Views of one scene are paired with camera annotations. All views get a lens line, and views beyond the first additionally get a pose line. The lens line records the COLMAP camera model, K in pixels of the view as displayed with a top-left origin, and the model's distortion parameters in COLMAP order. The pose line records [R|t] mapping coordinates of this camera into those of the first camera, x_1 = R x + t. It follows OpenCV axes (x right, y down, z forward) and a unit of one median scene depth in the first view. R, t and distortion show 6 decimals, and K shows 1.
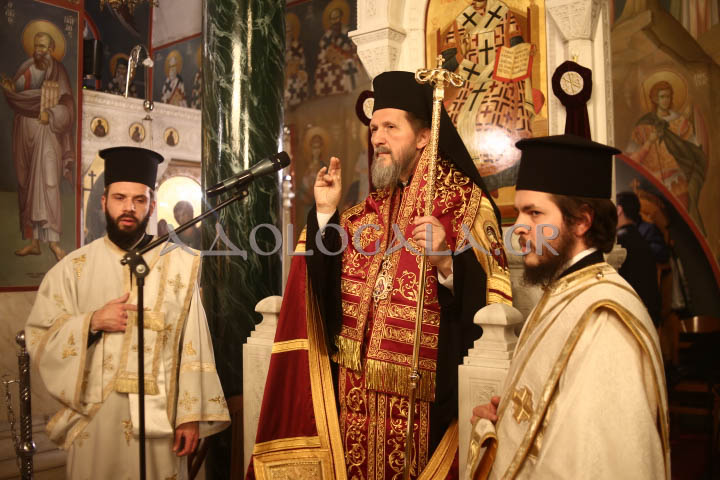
lens RADIAL K [[717.0, 0, 360.0], [0, 717.0, 240.0], [0, 0, 1]] dist [-0.146327, 0.099266]
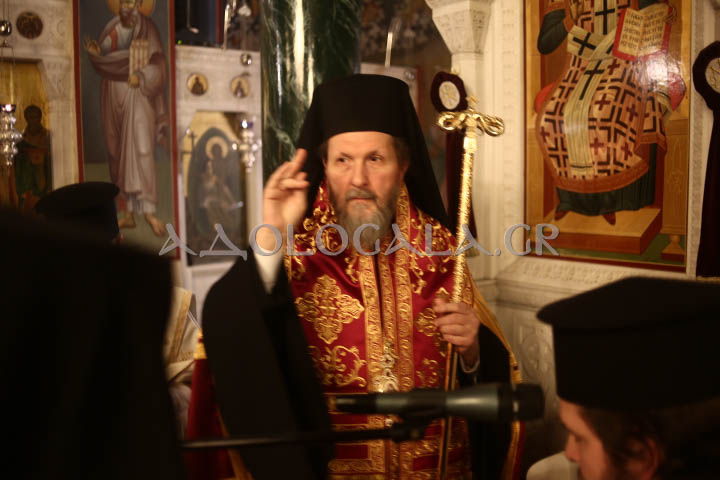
lens RADIAL K [[717.0, 0, 360.0], [0, 717.0, 240.0], [0, 0, 1]] dist [-0.146327, 0.099266]
pose [[0.972330, 0.020012, -0.232755, 0.097676], [0.008419, 0.992675, 0.120522, -0.118208], [0.233462, -0.119147, 0.965039, 0.223286]]
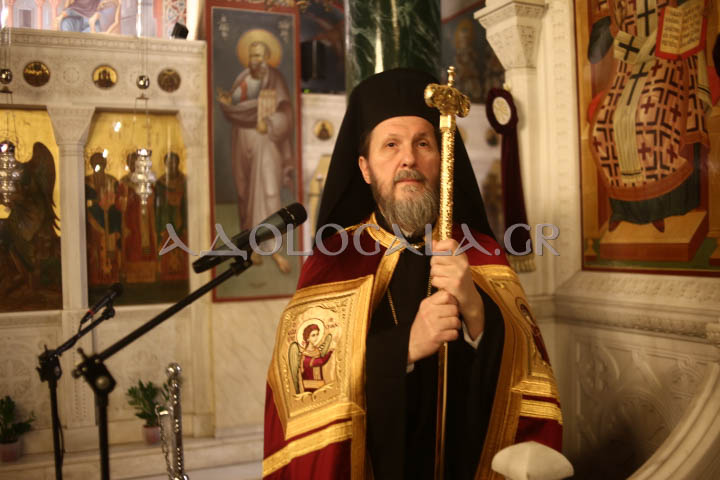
lens RADIAL K [[717.0, 0, 360.0], [0, 717.0, 240.0], [0, 0, 1]] dist [-0.146327, 0.099266]
pose [[0.888103, -0.006536, -0.459598, 0.217994], [0.025242, 0.999083, 0.034569, -0.073238], [0.458951, -0.042302, 0.887454, 0.242274]]
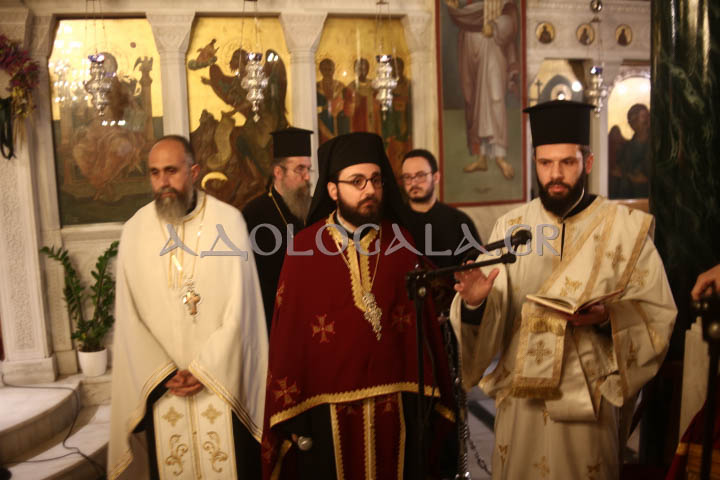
lens RADIAL K [[717.0, 0, 360.0], [0, 717.0, 240.0], [0, 0, 1]] dist [-0.146327, 0.099266]
pose [[0.809061, 0.068319, -0.583740, 0.000129], [0.036711, 0.985407, 0.166211, -0.090367], [0.586577, -0.155905, 0.794746, 0.094837]]
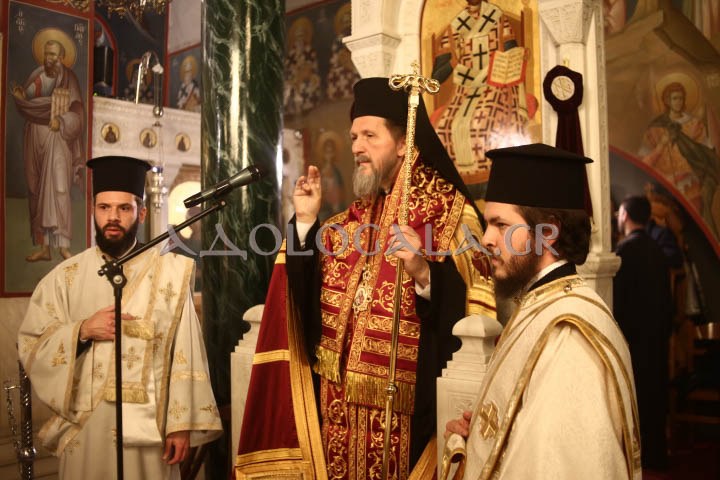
lens RADIAL K [[717.0, 0, 360.0], [0, 717.0, 240.0], [0, 0, 1]] dist [-0.146327, 0.099266]
pose [[0.999262, -0.002098, -0.038343, 0.043999], [0.001989, 0.999994, -0.002886, -0.007364], [0.038349, 0.002807, 0.999260, 0.009269]]
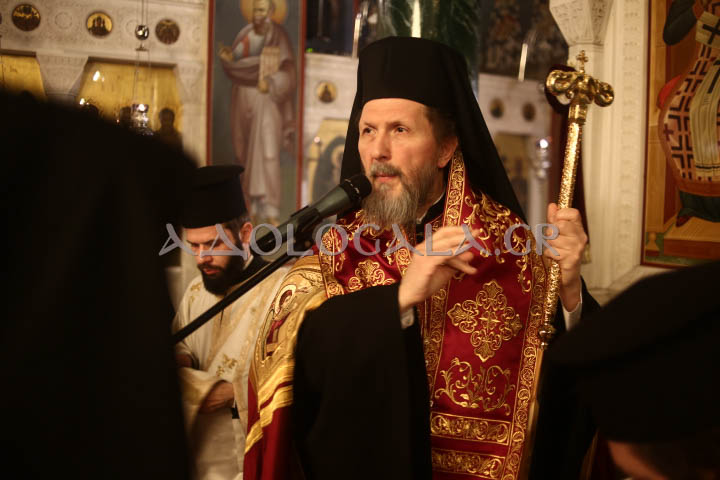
lens RADIAL K [[717.0, 0, 360.0], [0, 717.0, 240.0], [0, 0, 1]] dist [-0.146327, 0.099266]
pose [[0.907848, 0.056980, -0.415410, 0.124667], [-0.021599, 0.995763, 0.089383, -0.089680], [0.418743, -0.072174, 0.905232, 0.261030]]
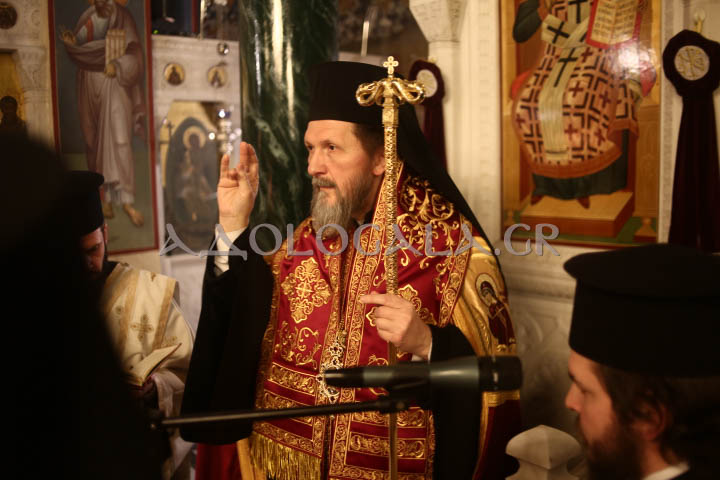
lens RADIAL K [[717.0, 0, 360.0], [0, 717.0, 240.0], [0, 0, 1]] dist [-0.146327, 0.099266]
pose [[0.979658, 0.012870, -0.200262, 0.096569], [0.014725, 0.990641, 0.135697, -0.116529], [0.200134, -0.135885, 0.970300, 0.209289]]
